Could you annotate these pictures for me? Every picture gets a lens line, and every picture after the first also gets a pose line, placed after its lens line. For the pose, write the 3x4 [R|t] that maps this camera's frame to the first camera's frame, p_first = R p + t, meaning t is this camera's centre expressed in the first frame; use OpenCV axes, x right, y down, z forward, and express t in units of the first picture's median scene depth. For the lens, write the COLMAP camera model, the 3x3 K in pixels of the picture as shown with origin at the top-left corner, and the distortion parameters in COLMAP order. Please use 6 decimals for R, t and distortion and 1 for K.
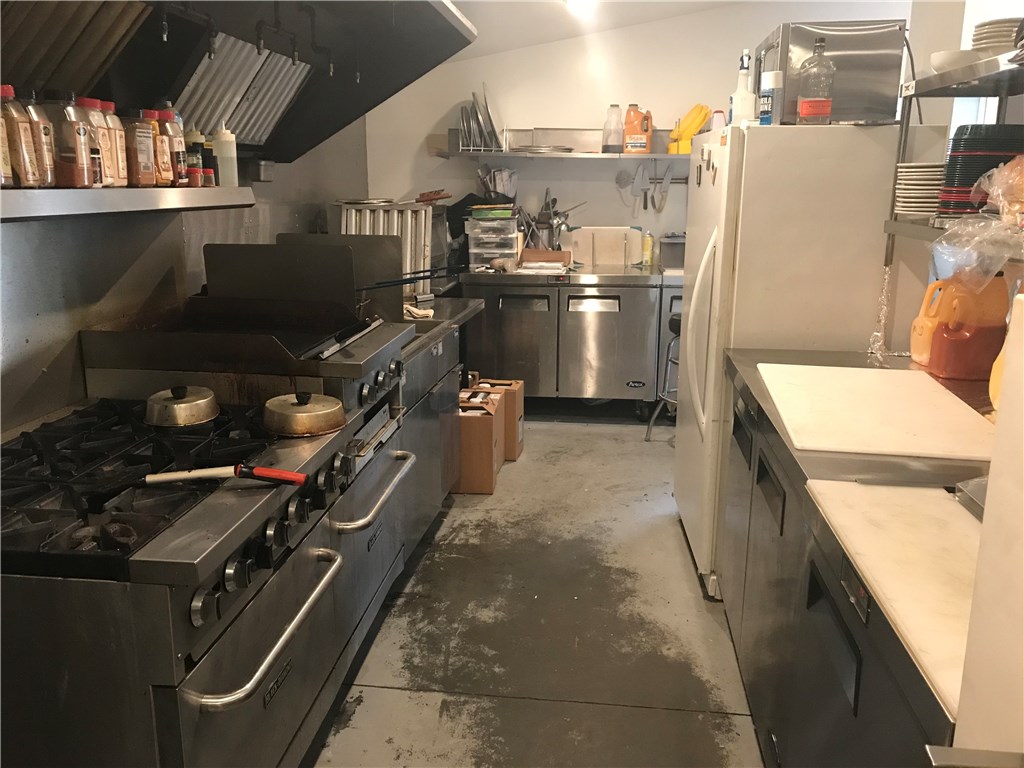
lens RADIAL K [[823.3, 0, 512.0], [0, 823.3, 384.0], [0, 0, 1]] dist [0.035995, -0.071005]
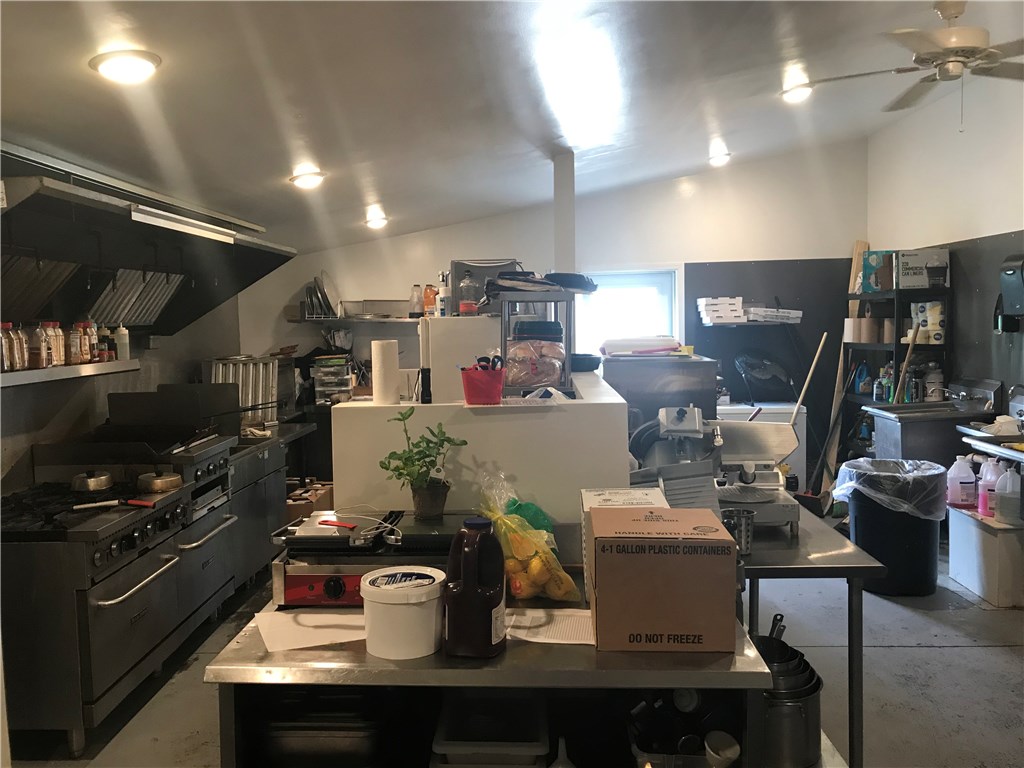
lens RADIAL K [[823.3, 0, 512.0], [0, 823.3, 384.0], [0, 0, 1]] dist [0.035995, -0.071005]
pose [[0.994731, -0.032460, 0.097244, 0.284801], [0.047338, 0.986805, -0.154839, 0.111676], [-0.090935, 0.158627, 0.983142, -0.737242]]
